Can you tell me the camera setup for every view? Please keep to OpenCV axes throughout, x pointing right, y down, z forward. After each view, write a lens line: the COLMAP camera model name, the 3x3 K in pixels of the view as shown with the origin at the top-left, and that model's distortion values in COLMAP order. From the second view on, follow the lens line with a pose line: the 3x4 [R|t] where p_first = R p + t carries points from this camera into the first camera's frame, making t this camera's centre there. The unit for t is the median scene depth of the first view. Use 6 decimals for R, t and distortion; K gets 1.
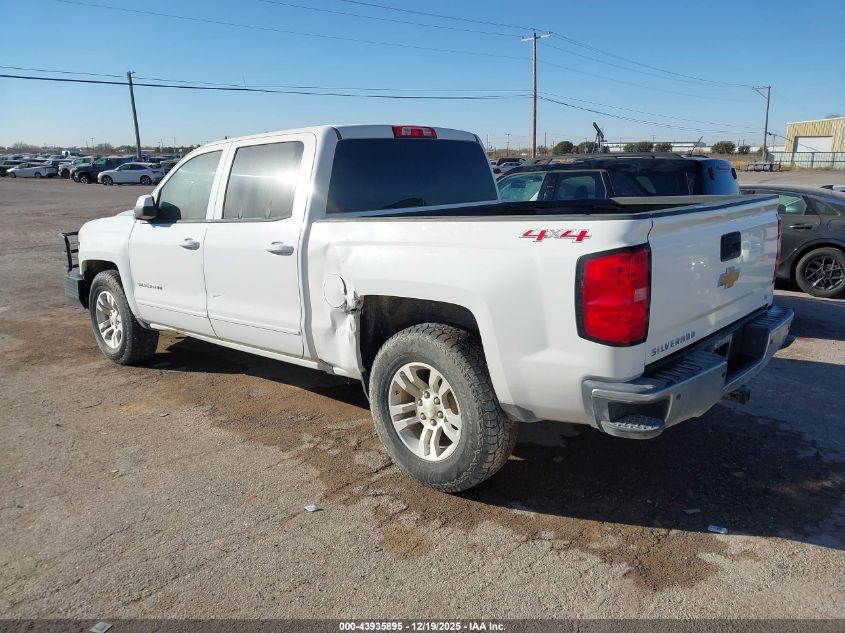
lens RADIAL K [[652.8, 0, 421.7], [0, 652.8, 334.6], [0, 0, 1]] dist [0.025930, -0.002527]
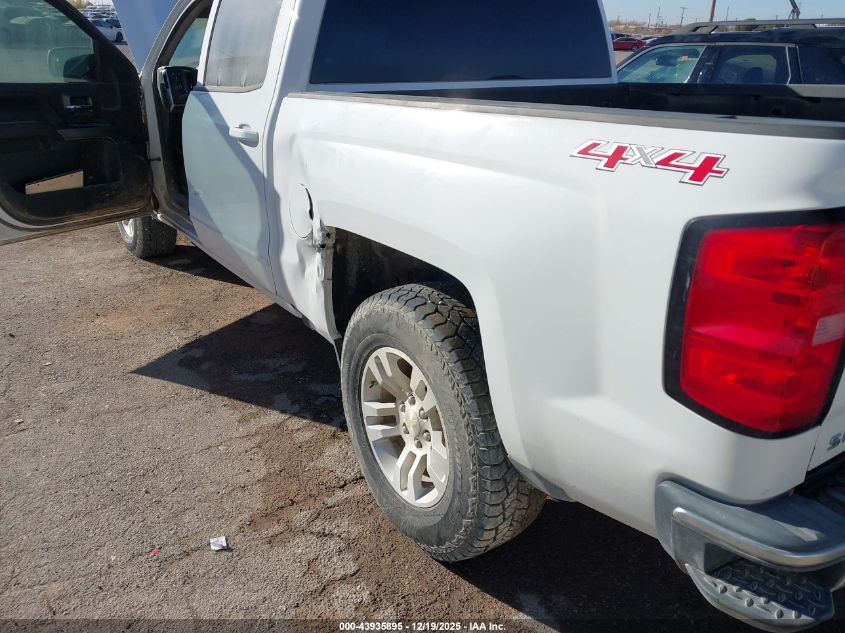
lens RADIAL K [[640.5, 0, 422.5], [0, 640.5, 316.5], [0, 0, 1]] dist [-0.006900, -0.003484]
pose [[0.972904, 0.125933, -0.193904, 0.126093], [-0.093774, 0.981498, 0.166938, -0.086419], [0.211339, -0.144232, 0.966712, 0.435719]]
